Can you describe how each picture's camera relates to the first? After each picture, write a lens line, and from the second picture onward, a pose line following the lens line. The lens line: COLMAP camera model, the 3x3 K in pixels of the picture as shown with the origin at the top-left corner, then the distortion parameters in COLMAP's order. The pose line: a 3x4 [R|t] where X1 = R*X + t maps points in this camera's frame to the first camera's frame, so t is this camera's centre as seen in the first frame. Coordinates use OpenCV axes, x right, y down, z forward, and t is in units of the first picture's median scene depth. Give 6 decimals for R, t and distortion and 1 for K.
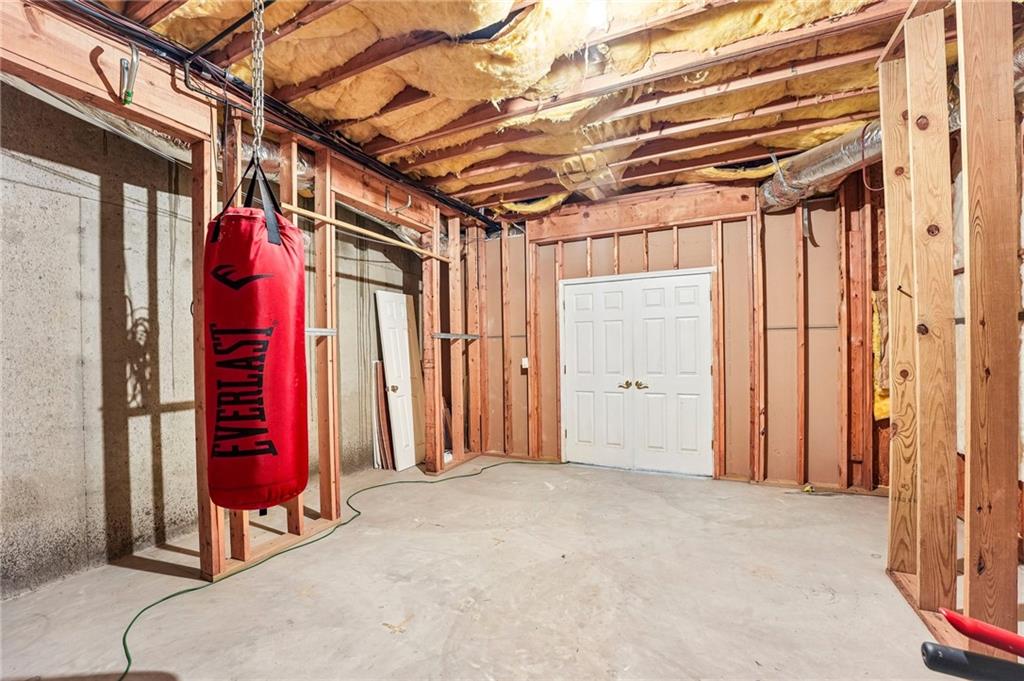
lens RADIAL K [[413.4, 0, 510.2], [0, 413.4, 340.7], [0, 0, 1]] dist [-0.028949, 0.004065]
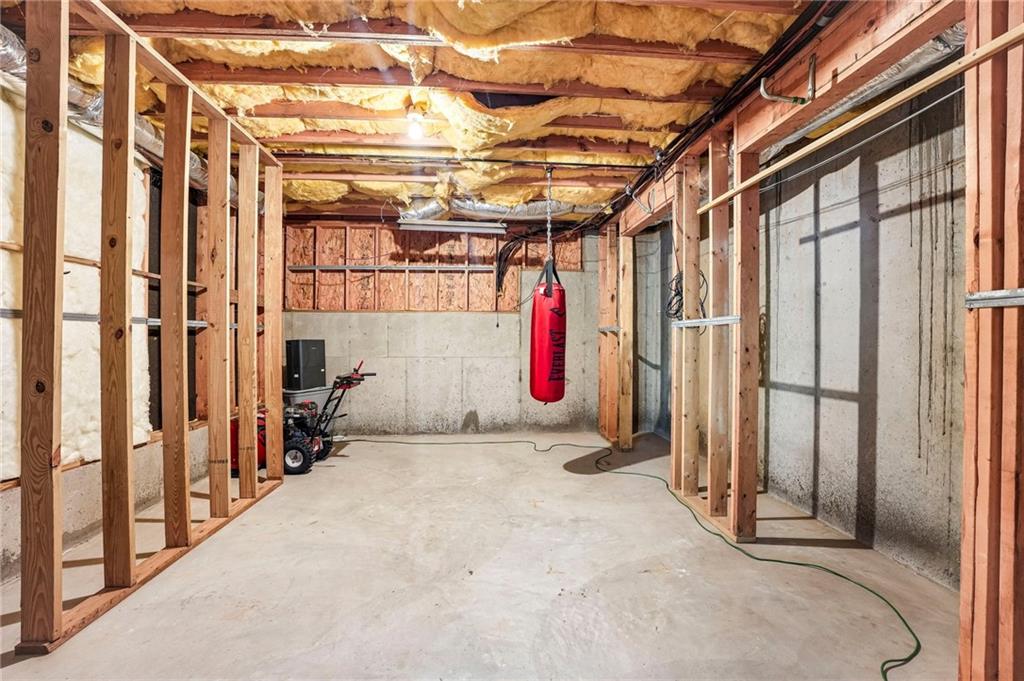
lens RADIAL K [[413.4, 0, 510.2], [0, 413.4, 340.7], [0, 0, 1]] dist [-0.028949, 0.004065]
pose [[-0.866261, 0.015914, -0.499338, 0.469997], [0.020271, 0.999789, -0.003303, 0.019866], [0.499180, -0.012983, -0.866401, 1.730740]]
